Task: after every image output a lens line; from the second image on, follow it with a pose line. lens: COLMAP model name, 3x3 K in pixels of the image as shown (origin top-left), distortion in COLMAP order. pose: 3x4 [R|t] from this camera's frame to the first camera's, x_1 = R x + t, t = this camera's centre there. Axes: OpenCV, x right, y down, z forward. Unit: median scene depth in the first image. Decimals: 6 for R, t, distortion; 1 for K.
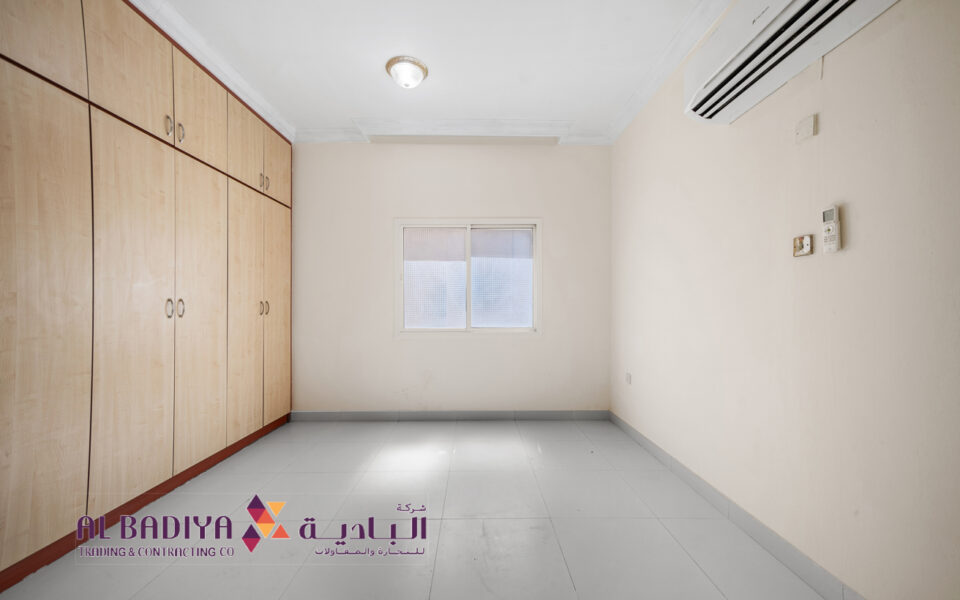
lens RADIAL K [[366.0, 0, 482.4], [0, 366.0, 304.6], [0, 0, 1]] dist [0.000223, 0.000010]
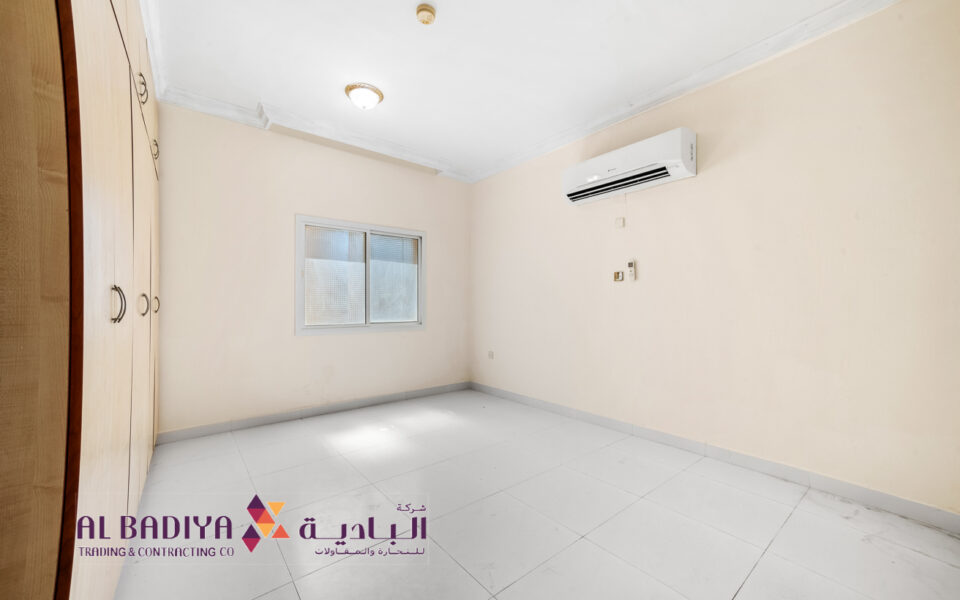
lens RADIAL K [[366.0, 0, 483.7], [0, 366.0, 303.8], [0, 0, 1]] dist [0.000223, 0.000010]
pose [[0.781878, 0.004091, 0.623418, -0.451265], [-0.005722, 0.999983, 0.000614, 0.002050], [-0.623405, -0.004047, 0.781889, -0.082492]]
